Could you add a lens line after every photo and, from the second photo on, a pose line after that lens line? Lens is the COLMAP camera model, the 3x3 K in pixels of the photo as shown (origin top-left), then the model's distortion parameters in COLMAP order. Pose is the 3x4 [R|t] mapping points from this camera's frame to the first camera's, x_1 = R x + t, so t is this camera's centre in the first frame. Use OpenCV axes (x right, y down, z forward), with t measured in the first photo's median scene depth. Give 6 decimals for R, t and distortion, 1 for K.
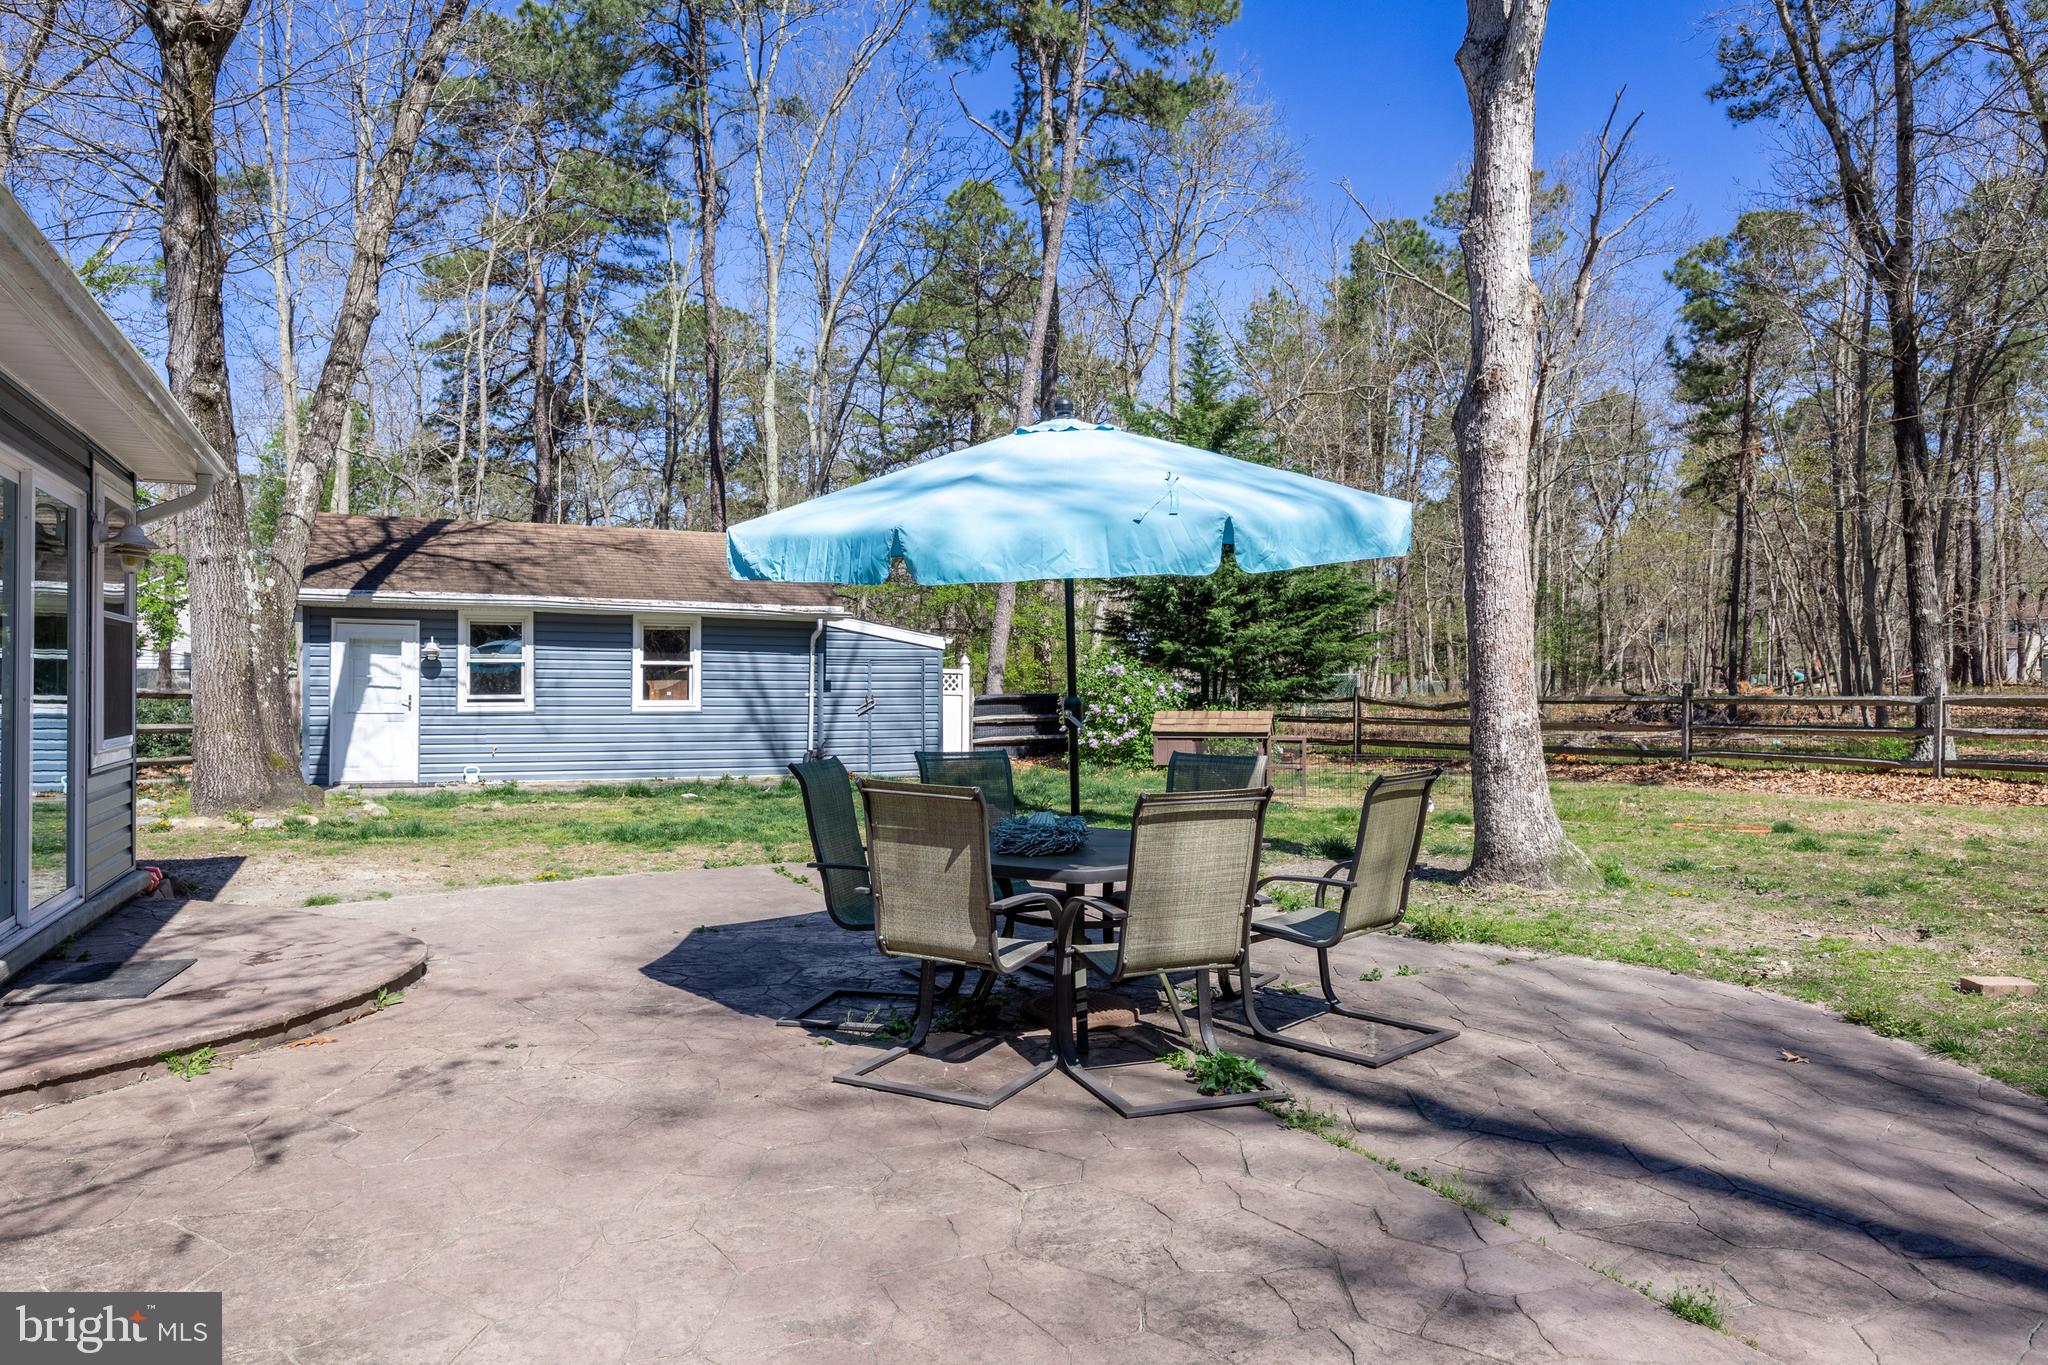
lens RADIAL K [[1325.3, 0, 1016.0], [0, 1325.3, 667.1], [0, 0, 1]] dist [-0.004680, -0.001017]
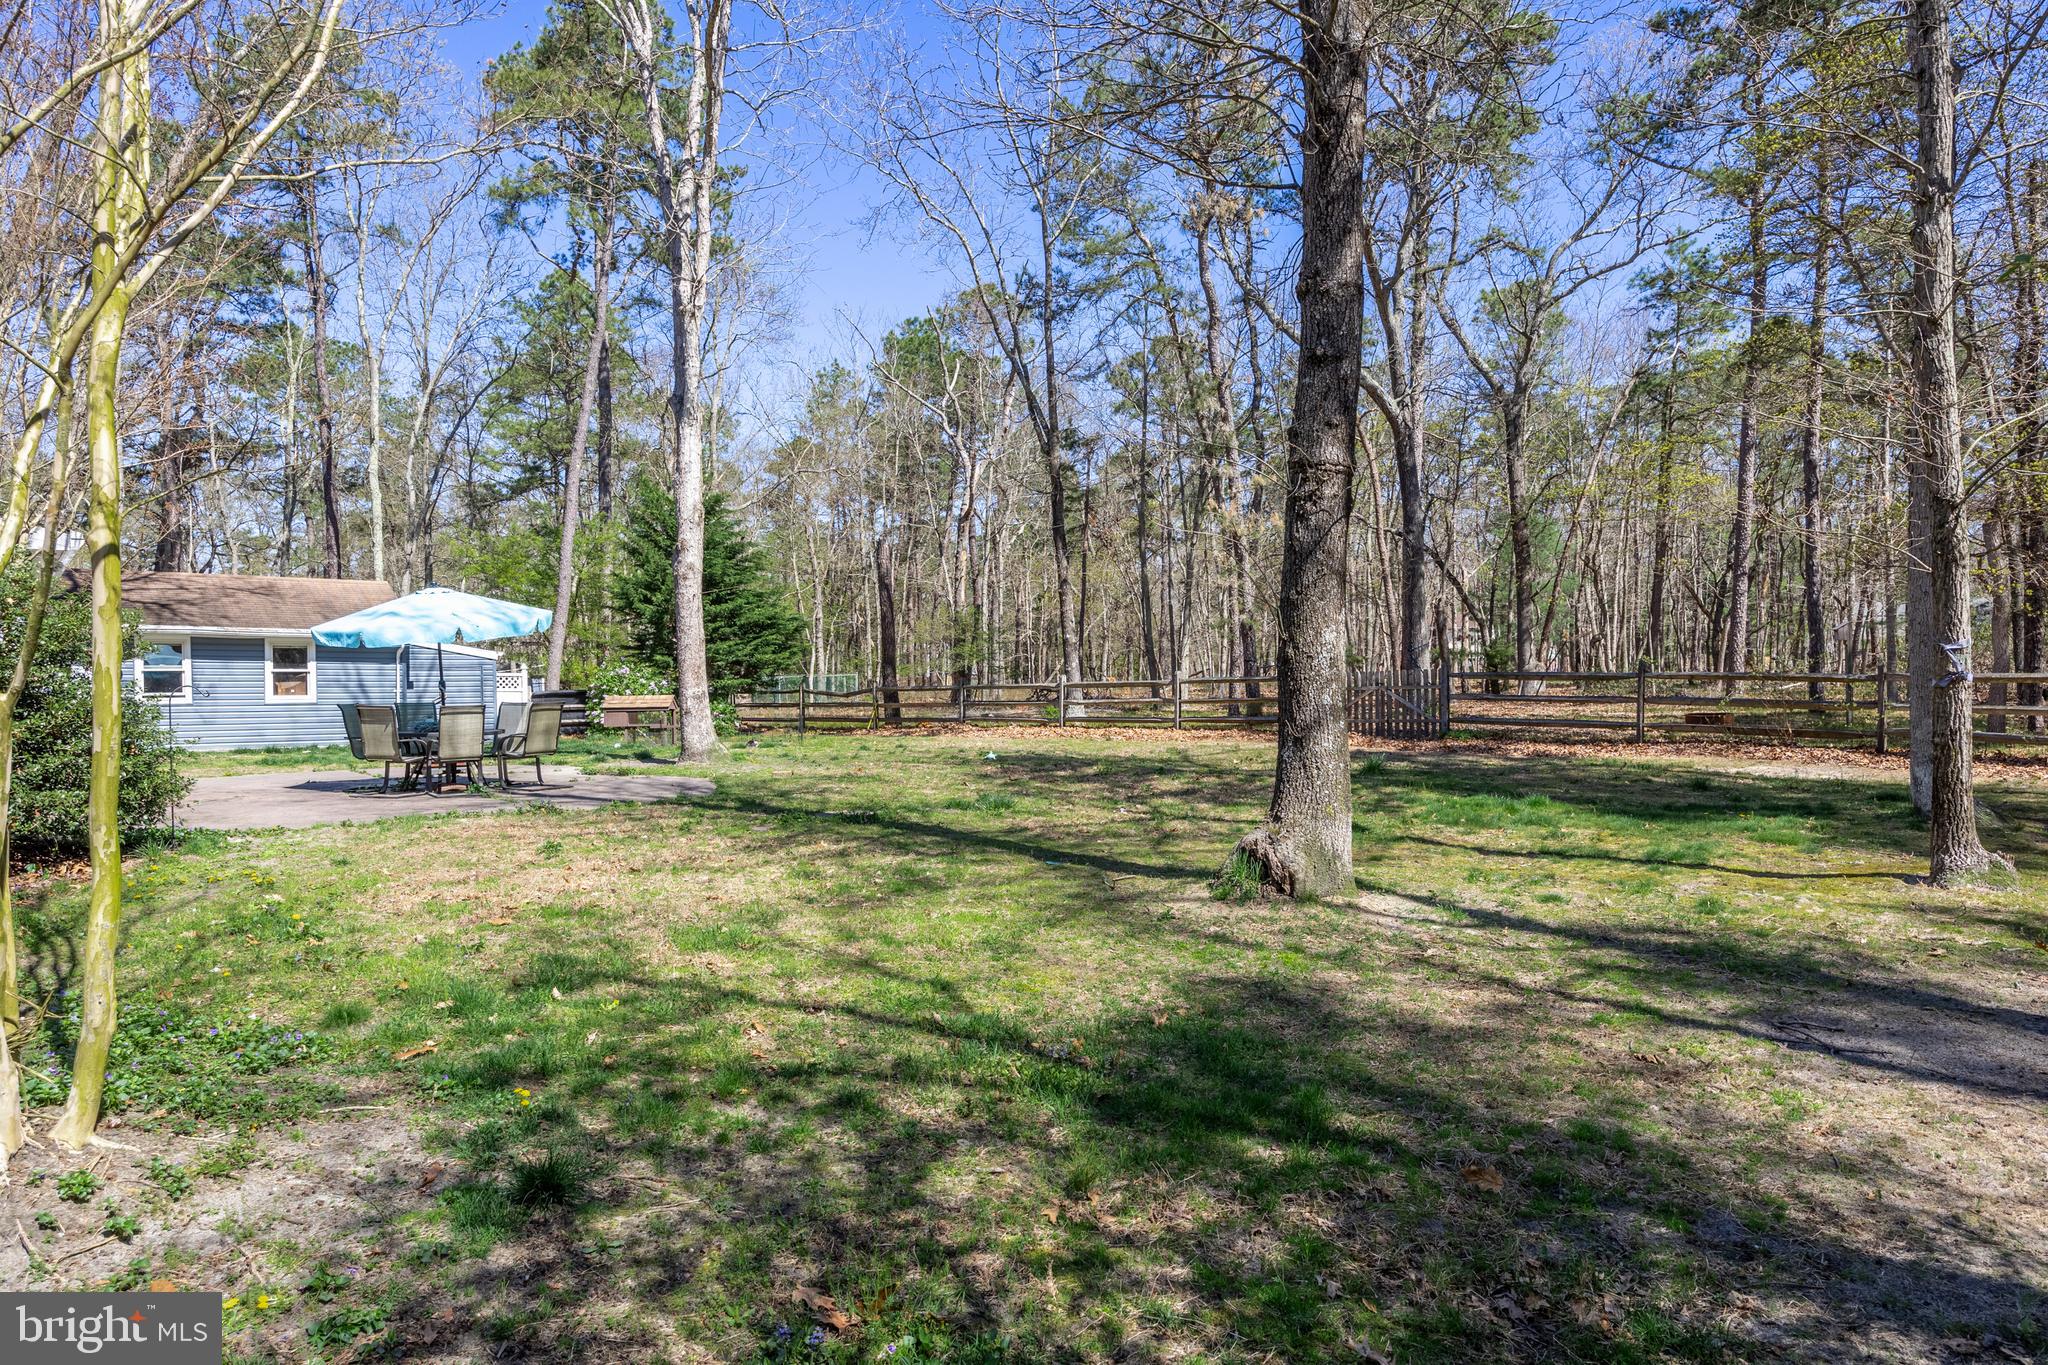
lens RADIAL K [[1304.3, 0, 1023.6], [0, 1304.3, 702.7], [0, 0, 1]] dist [0.000363, -0.000594]
pose [[0.968030, -0.013934, 0.250449, 0.167540], [0.007822, 0.999647, 0.025380, 0.002458], [-0.250714, -0.022610, 0.967797, -0.631178]]
